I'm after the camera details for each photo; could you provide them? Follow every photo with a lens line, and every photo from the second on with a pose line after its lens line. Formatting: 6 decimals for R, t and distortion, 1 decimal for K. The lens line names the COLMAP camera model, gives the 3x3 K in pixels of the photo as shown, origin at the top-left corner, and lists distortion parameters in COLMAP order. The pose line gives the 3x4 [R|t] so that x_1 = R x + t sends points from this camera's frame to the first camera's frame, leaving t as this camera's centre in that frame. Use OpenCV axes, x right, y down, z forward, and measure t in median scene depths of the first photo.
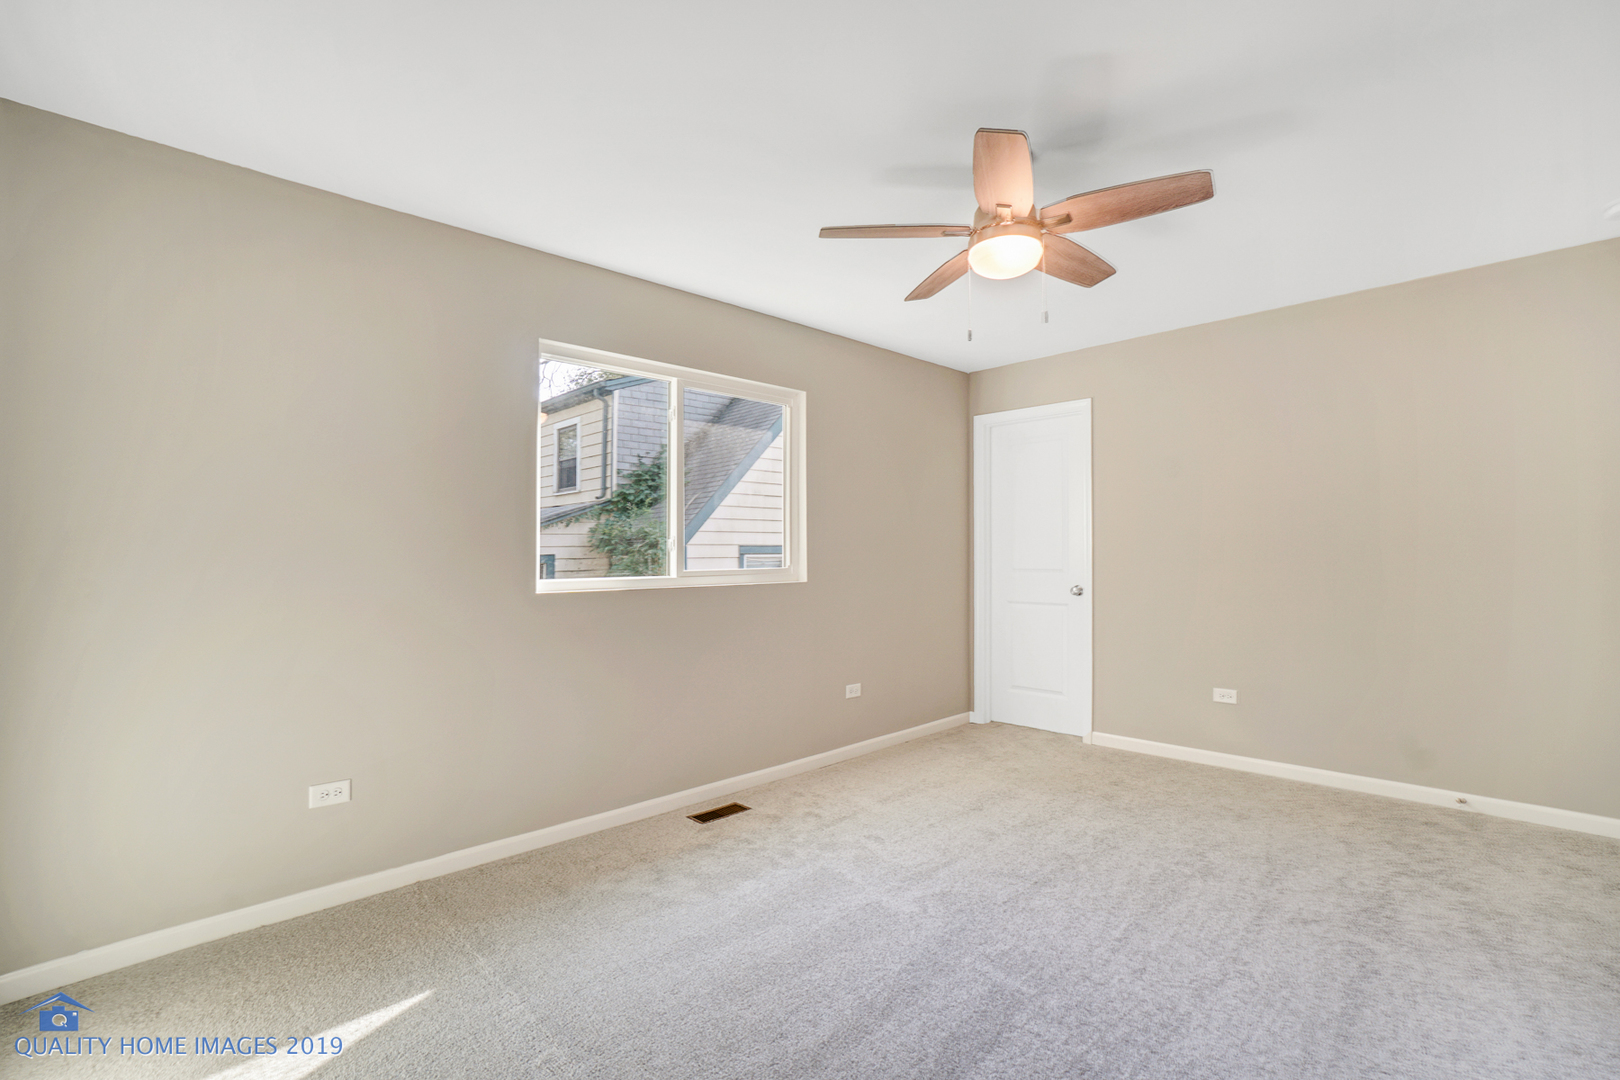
lens RADIAL K [[722.1, 0, 820.7], [0, 722.1, 536.3], [0, 0, 1]] dist [-0.063278, 0.022719]
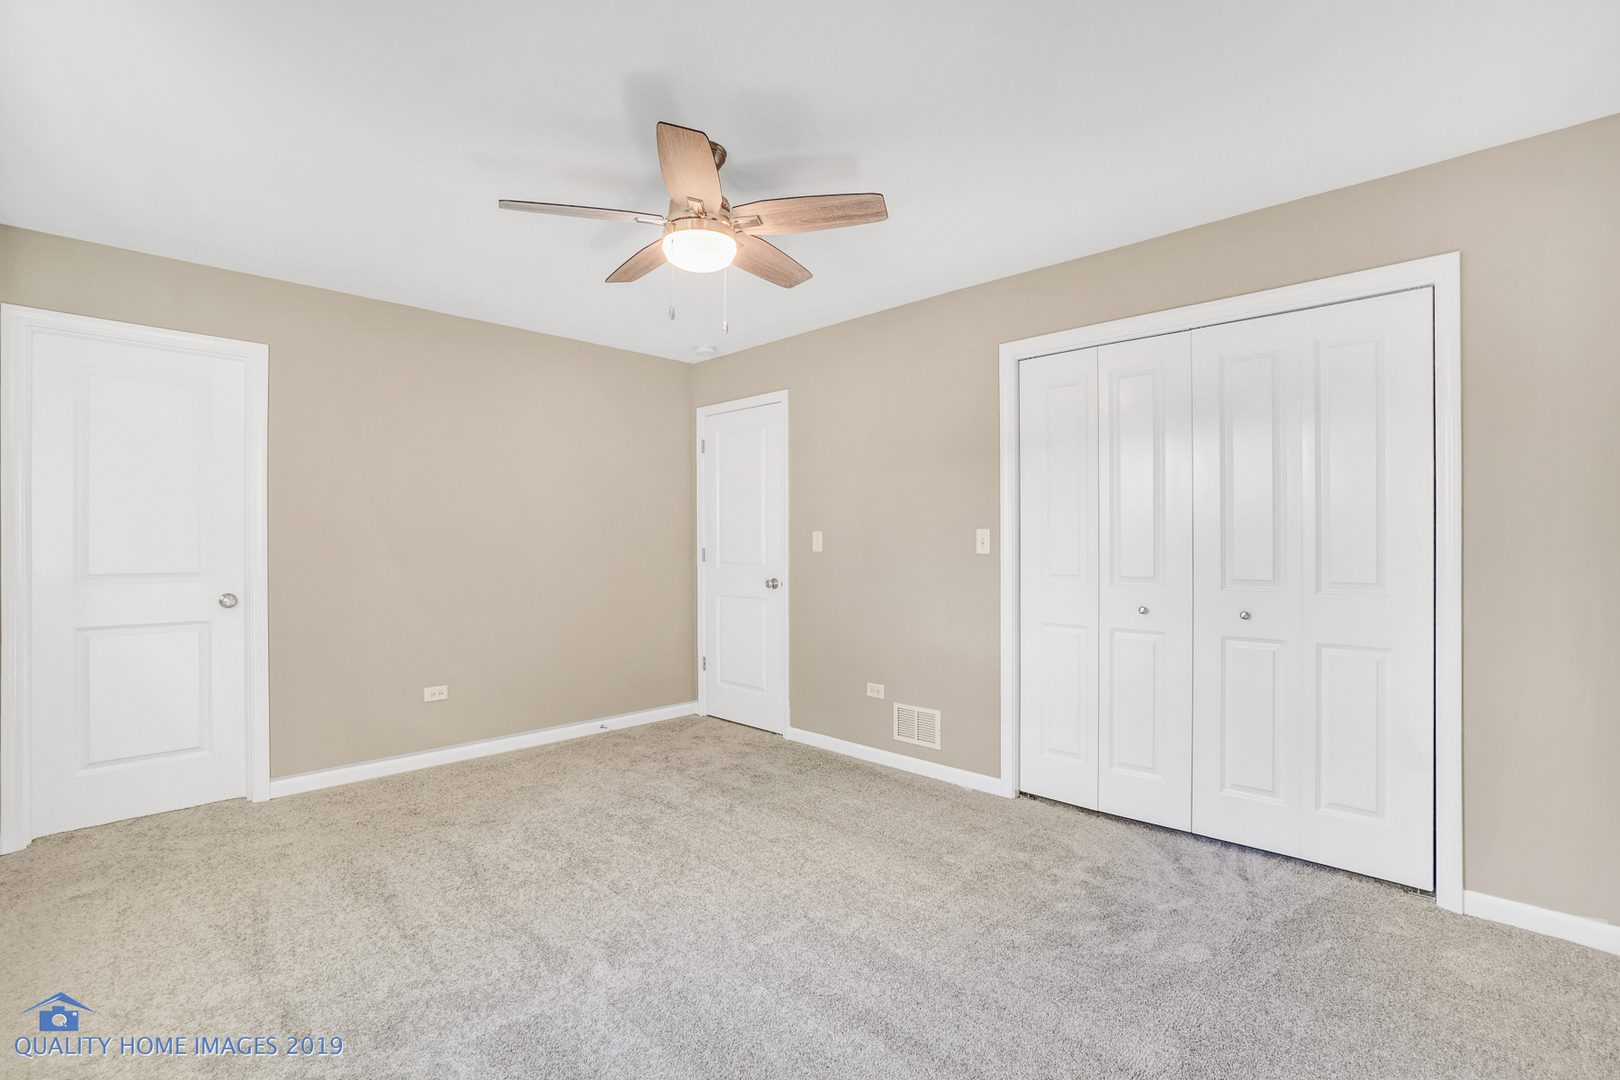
lens RADIAL K [[722.1, 0, 820.7], [0, 722.1, 536.3], [0, 0, 1]] dist [-0.063278, 0.022719]
pose [[-0.022905, 0.016087, 0.999608, -0.660108], [-0.022211, 0.999616, -0.016597, 0.017095], [-0.999491, -0.022583, -0.022539, 0.747238]]
